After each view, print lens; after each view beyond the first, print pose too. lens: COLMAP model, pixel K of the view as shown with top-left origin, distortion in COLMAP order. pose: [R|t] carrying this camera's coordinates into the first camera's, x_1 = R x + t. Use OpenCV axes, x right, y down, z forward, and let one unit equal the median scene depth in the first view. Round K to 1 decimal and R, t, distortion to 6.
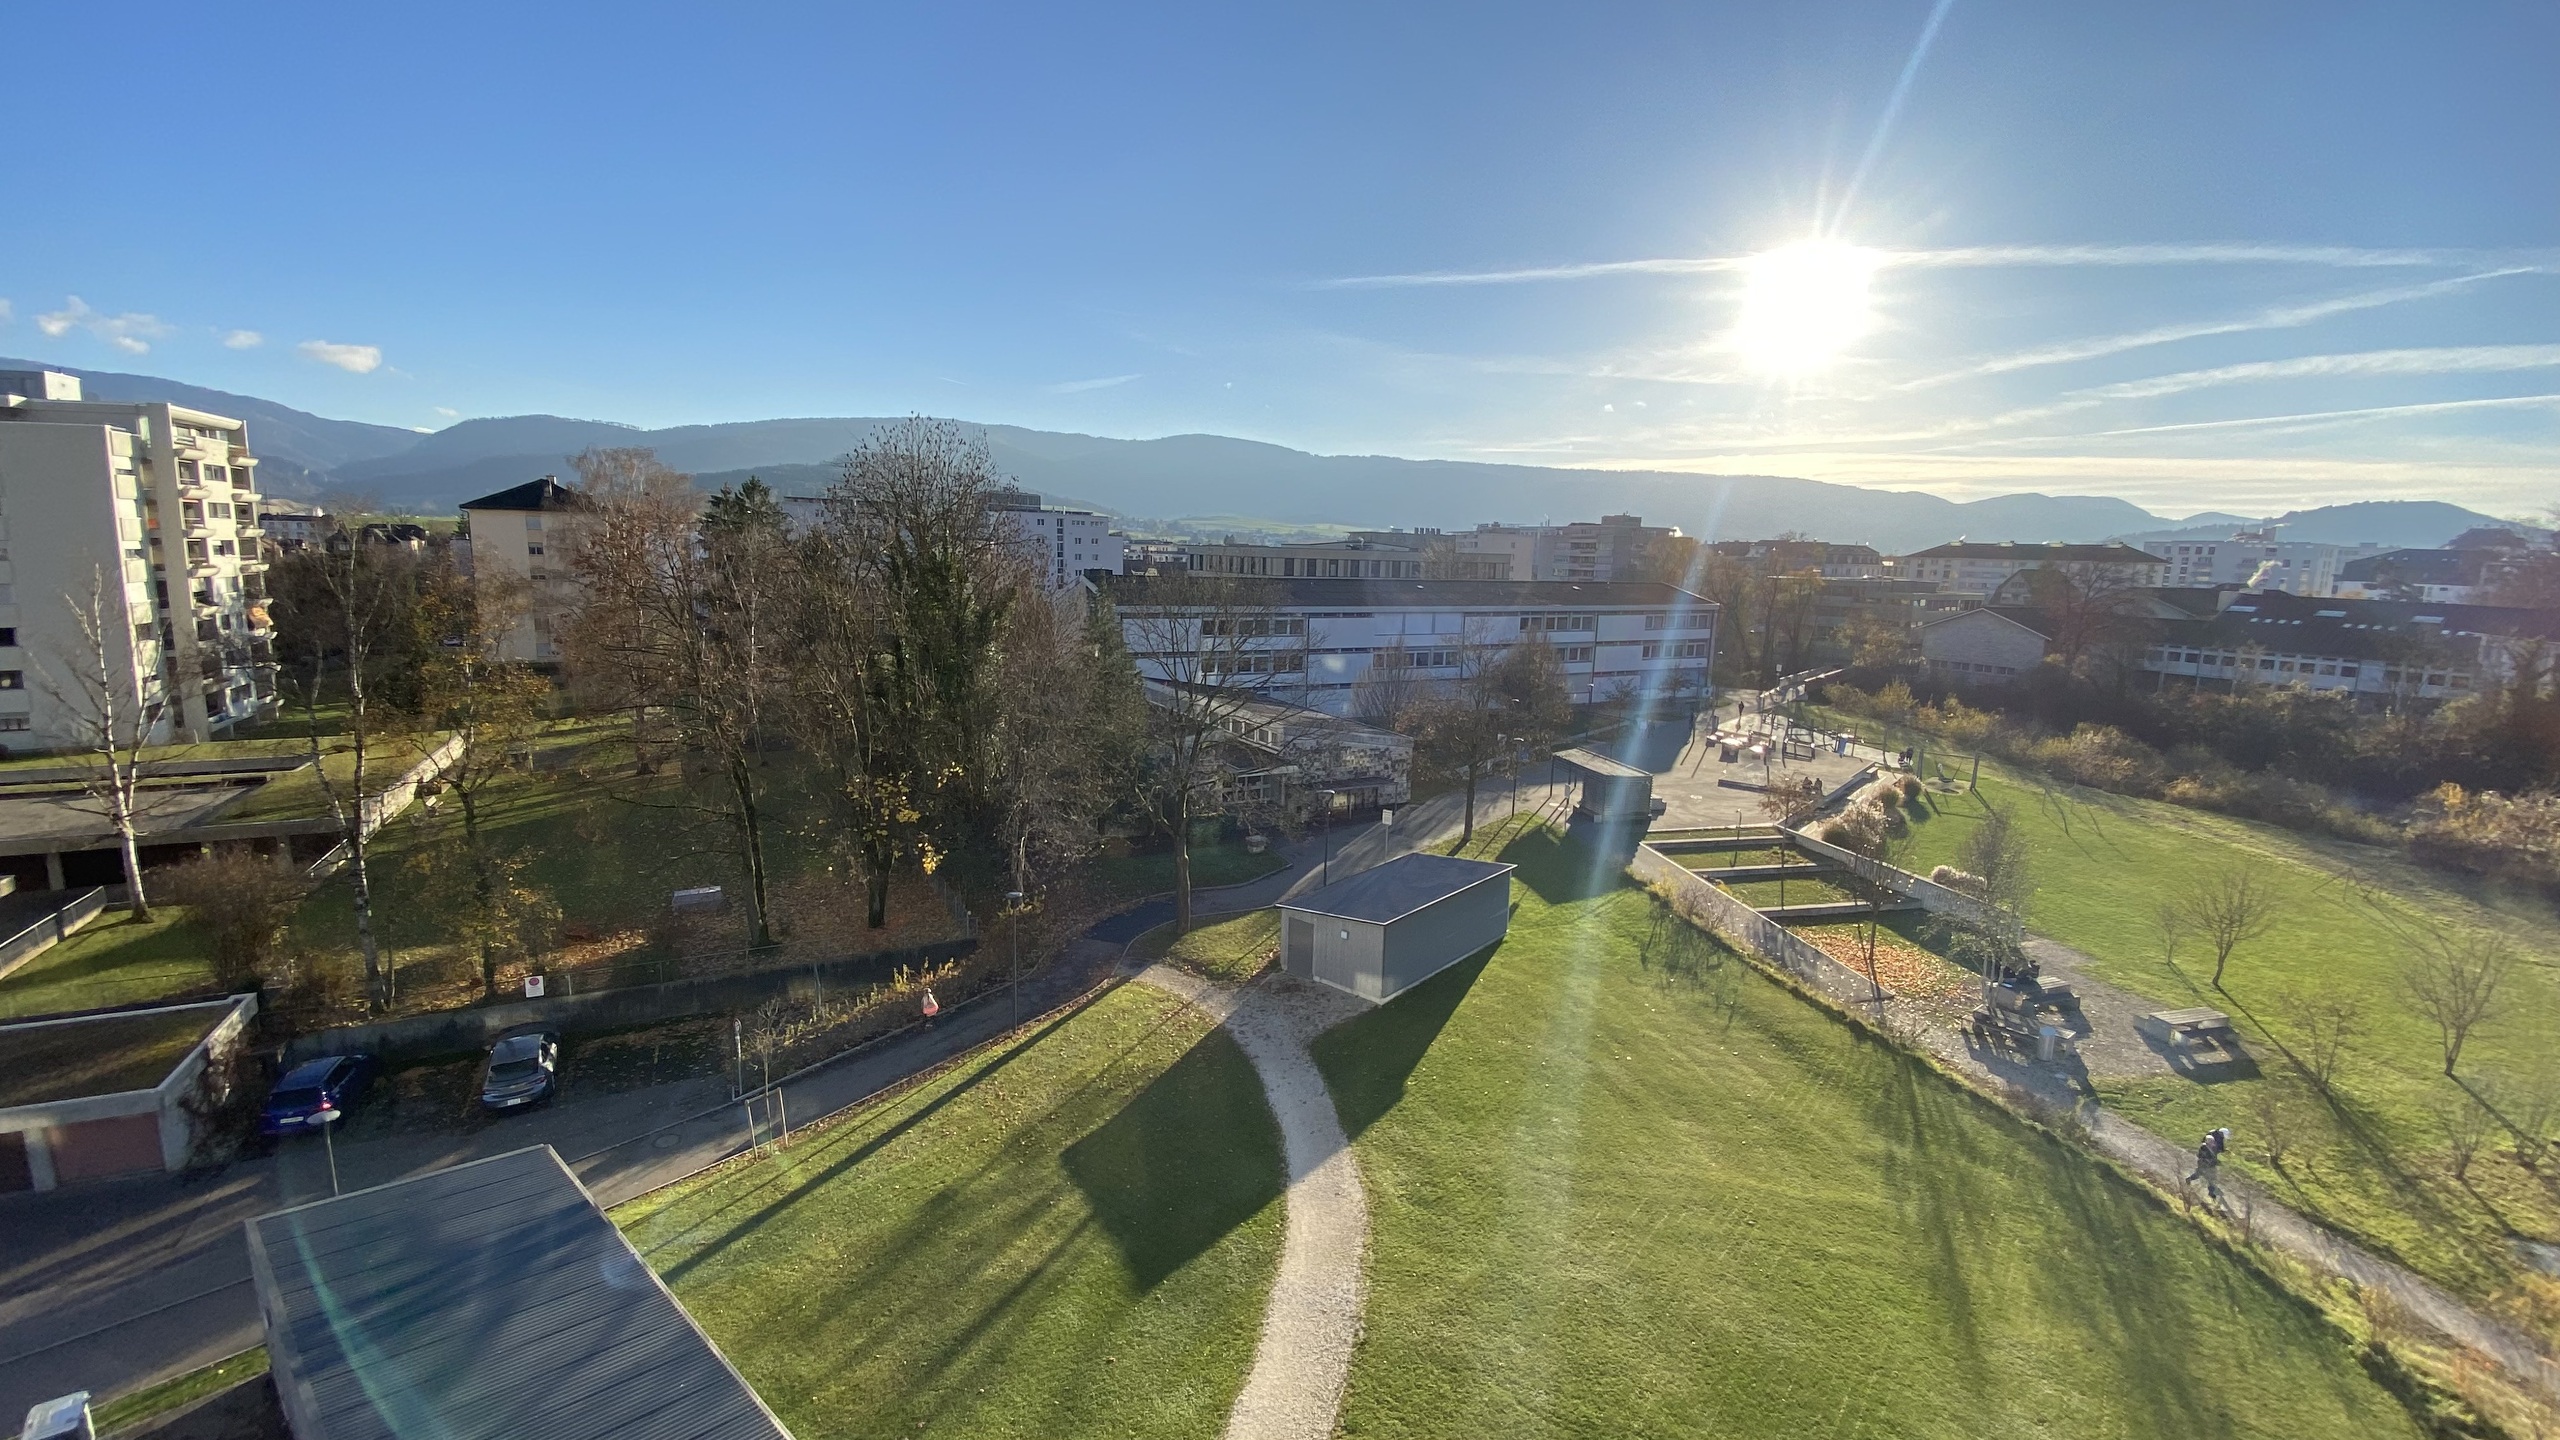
lens RADIAL K [[1036.1, 0, 1280.0], [0, 1036.1, 720.0], [0, 0, 1]] dist [0.001602, -0.014144]
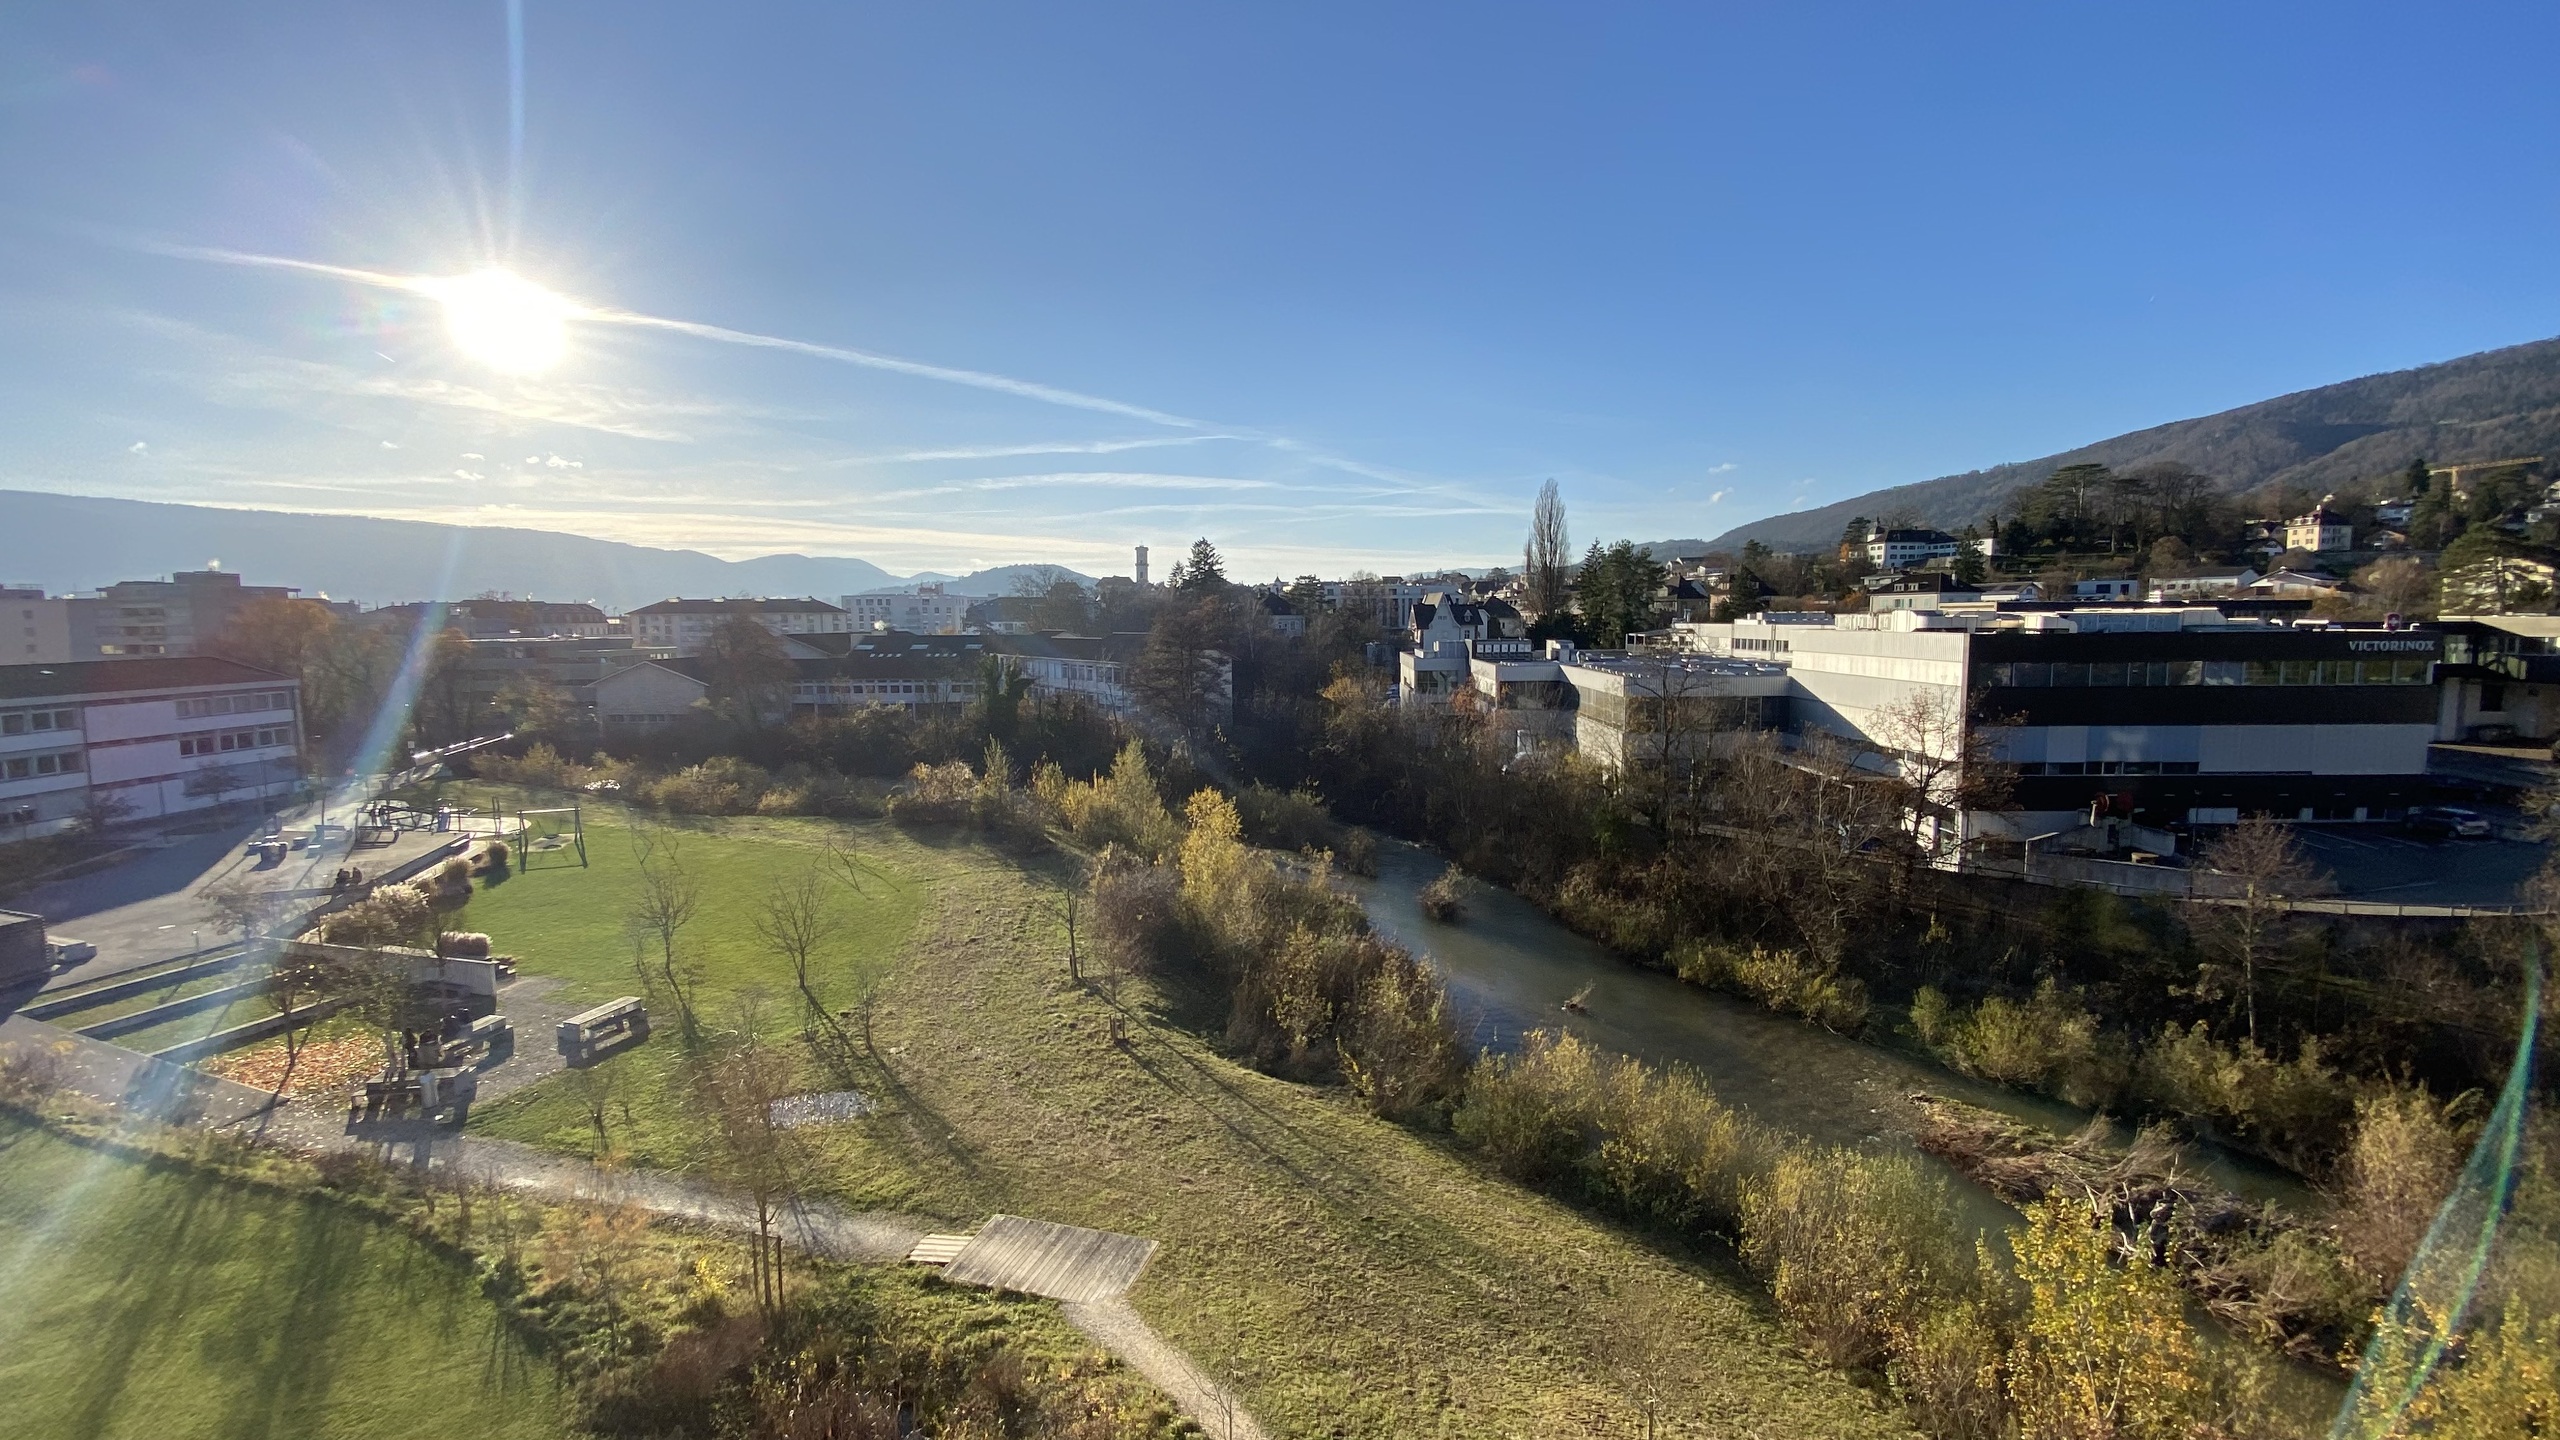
lens RADIAL K [[1042.0, 0, 1280.0], [0, 1042.0, 720.0], [0, 0, 1]] dist [0.029221, -0.025966]
pose [[0.493736, -0.114621, 0.862025, 0.116397], [0.163308, 0.985860, 0.037550, 0.020966], [-0.854140, 0.122236, 0.505474, -0.097490]]
